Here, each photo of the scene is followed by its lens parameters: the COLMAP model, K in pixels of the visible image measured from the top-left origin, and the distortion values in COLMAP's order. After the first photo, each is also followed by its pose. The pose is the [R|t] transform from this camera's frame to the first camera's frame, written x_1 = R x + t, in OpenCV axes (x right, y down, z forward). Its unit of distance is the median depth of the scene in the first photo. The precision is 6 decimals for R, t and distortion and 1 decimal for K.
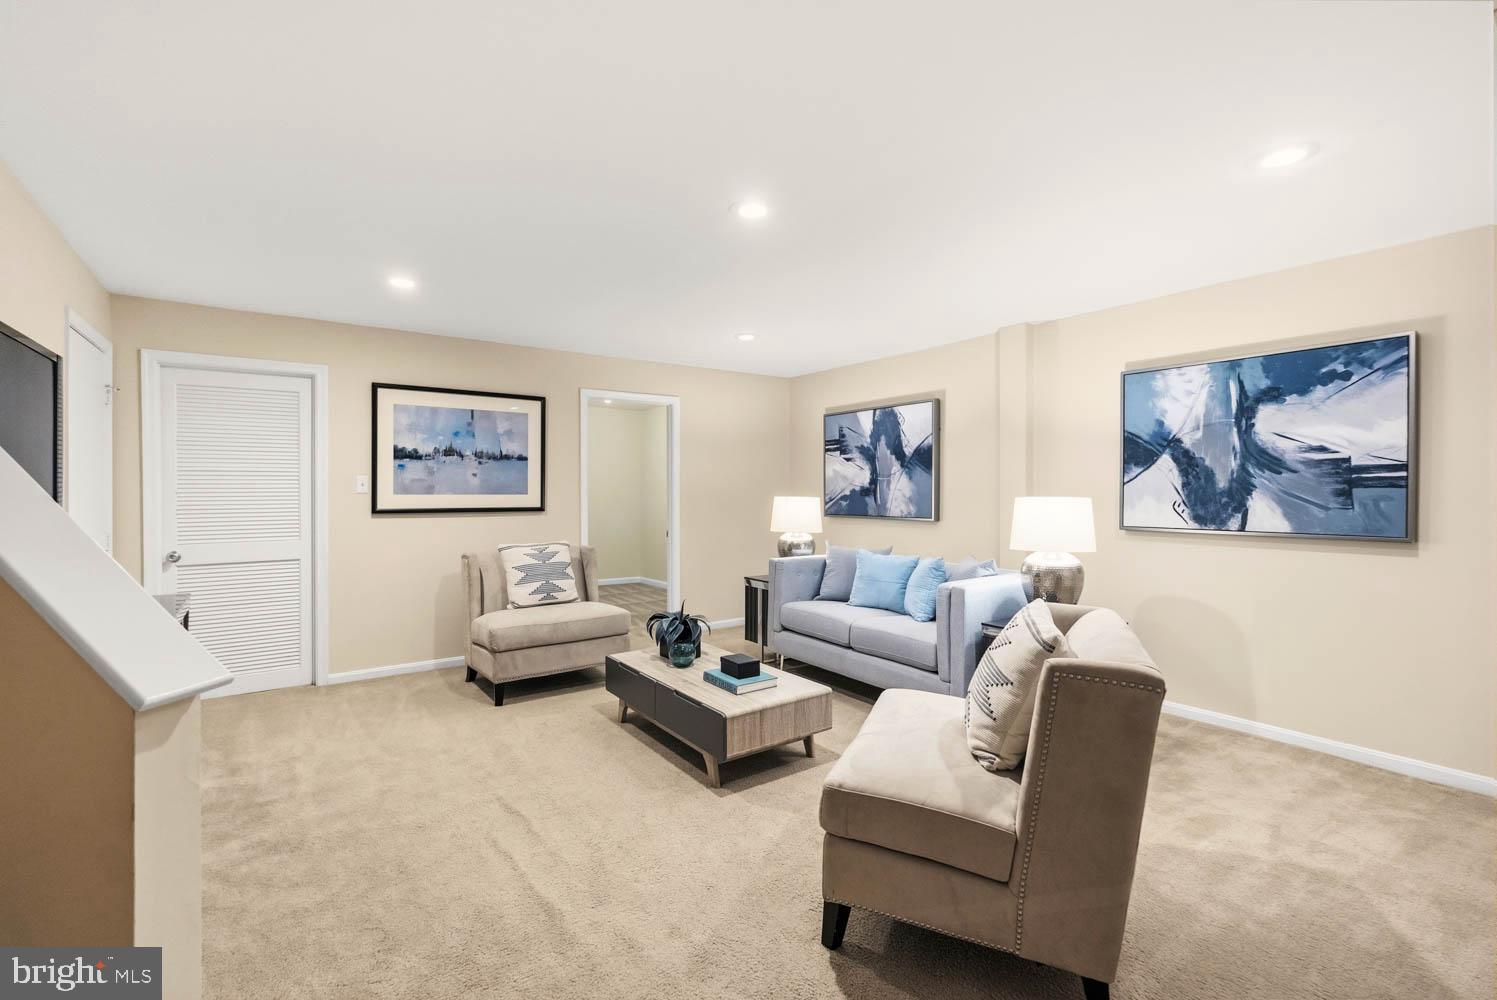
lens RADIAL K [[674.9, 0, 747.3], [0, 674.9, 487.6], [0, 0, 1]] dist [-0.004853, 0.002495]
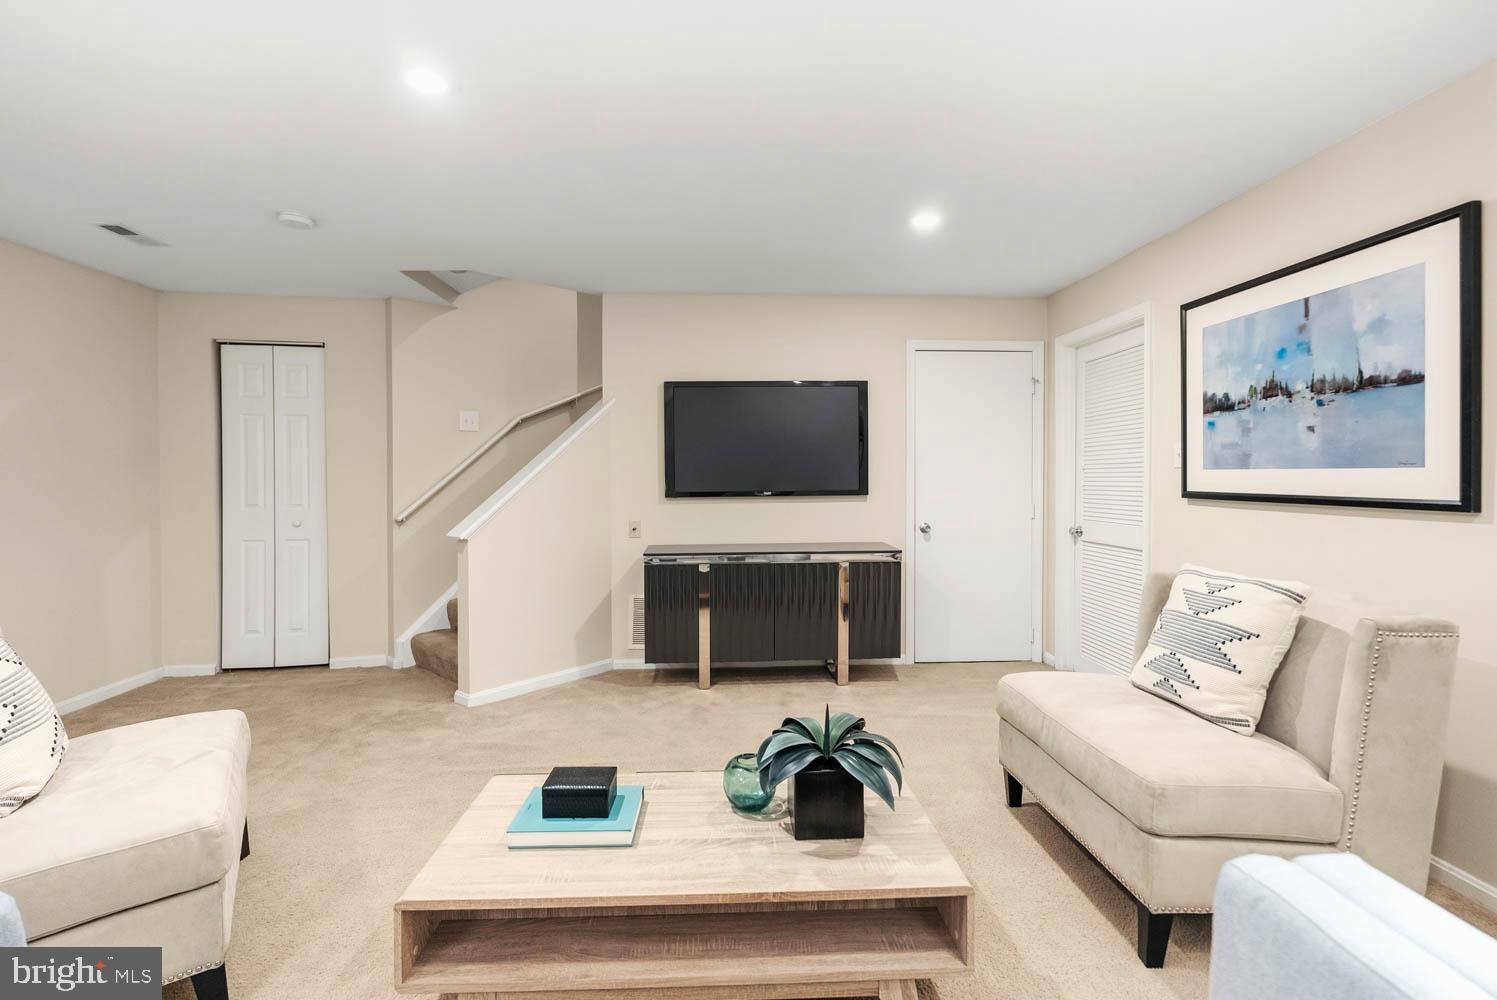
lens RADIAL K [[674.9, 0, 738.2], [0, 674.9, 479.6], [0, 0, 1]] dist [-0.004853, 0.002495]
pose [[-0.546822, 0.008453, -0.837206, 0.250997], [0.010227, 0.999942, 0.003416, 0.013003], [0.837186, -0.006694, -0.546877, 0.966653]]
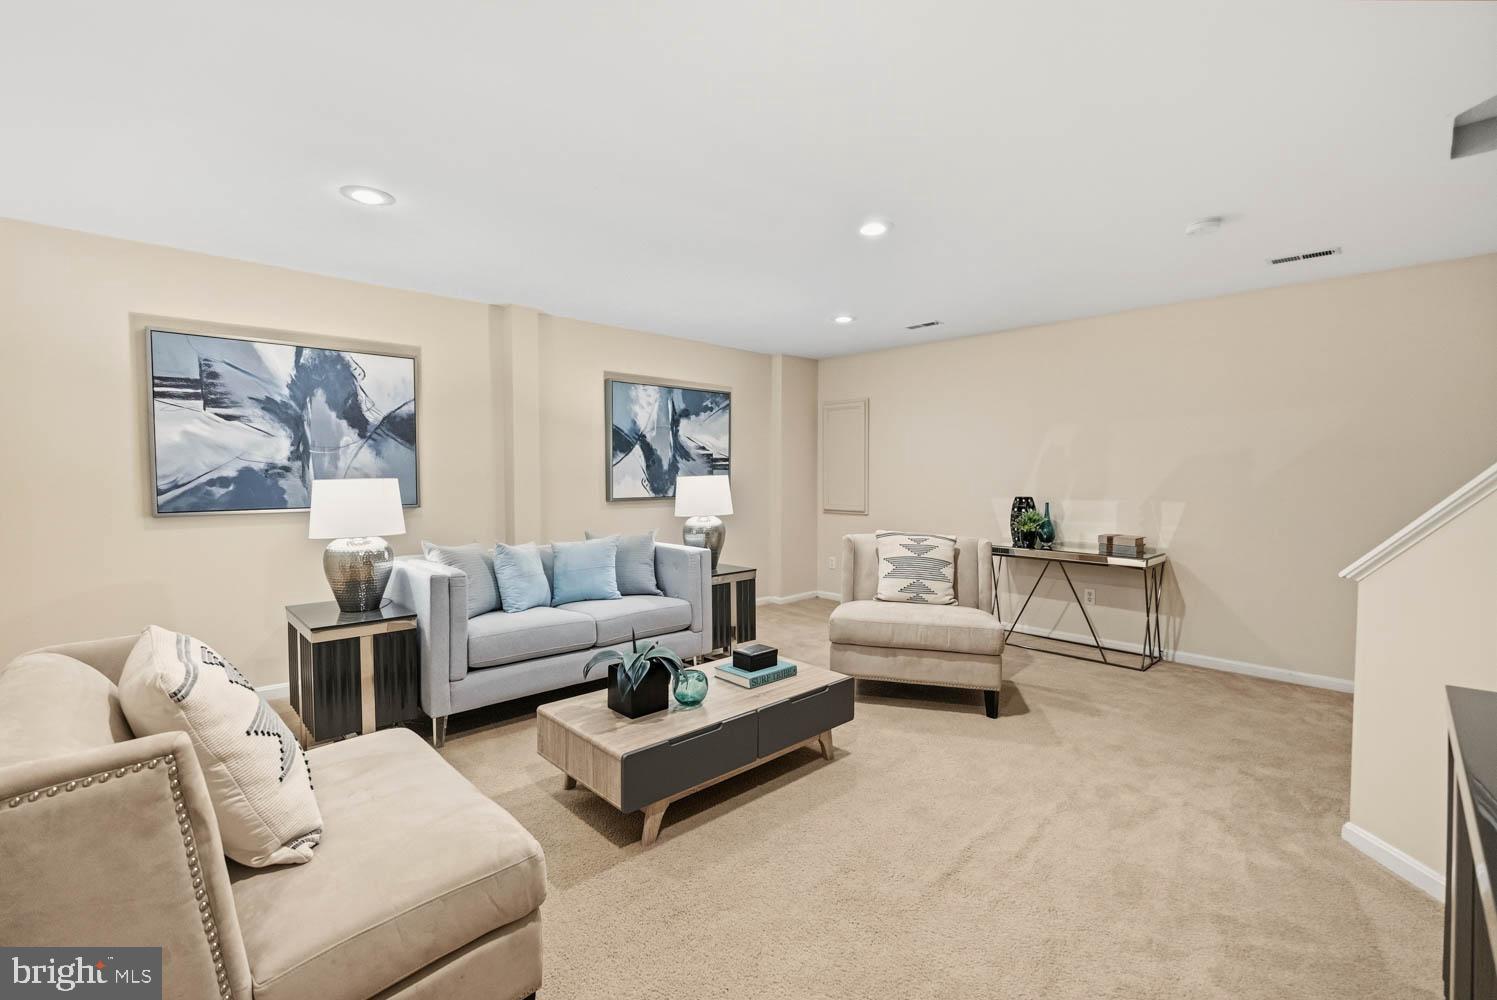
lens RADIAL K [[674.9, 0, 748.4], [0, 674.9, 486.9], [0, 0, 1]] dist [-0.004853, 0.002495]
pose [[-0.153270, -0.021120, 0.987959, -0.642624], [-0.007708, 0.999767, 0.020177, 0.005837], [-0.988154, -0.004523, -0.153397, 0.798518]]
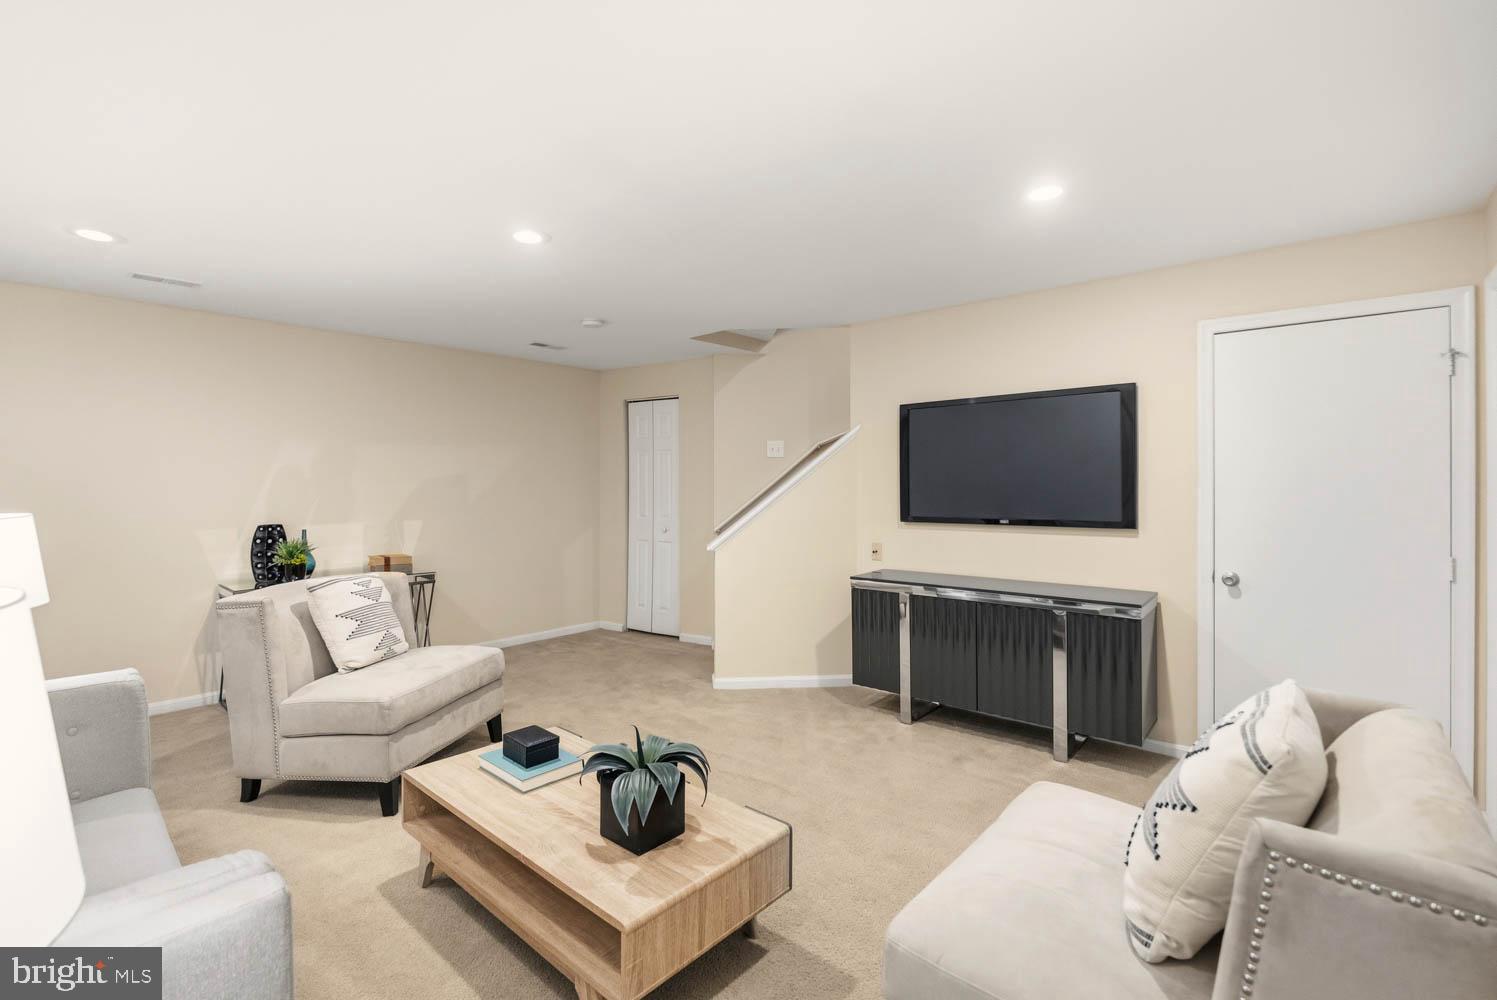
lens RADIAL K [[674.9, 0, 736.0], [0, 674.9, 479.8], [0, 0, 1]] dist [-0.004853, 0.002495]
pose [[-0.975495, 0.002284, -0.220012, -0.045605], [0.005174, 0.999908, -0.012560, -0.006564], [0.219963, -0.013391, -0.975416, 1.214309]]
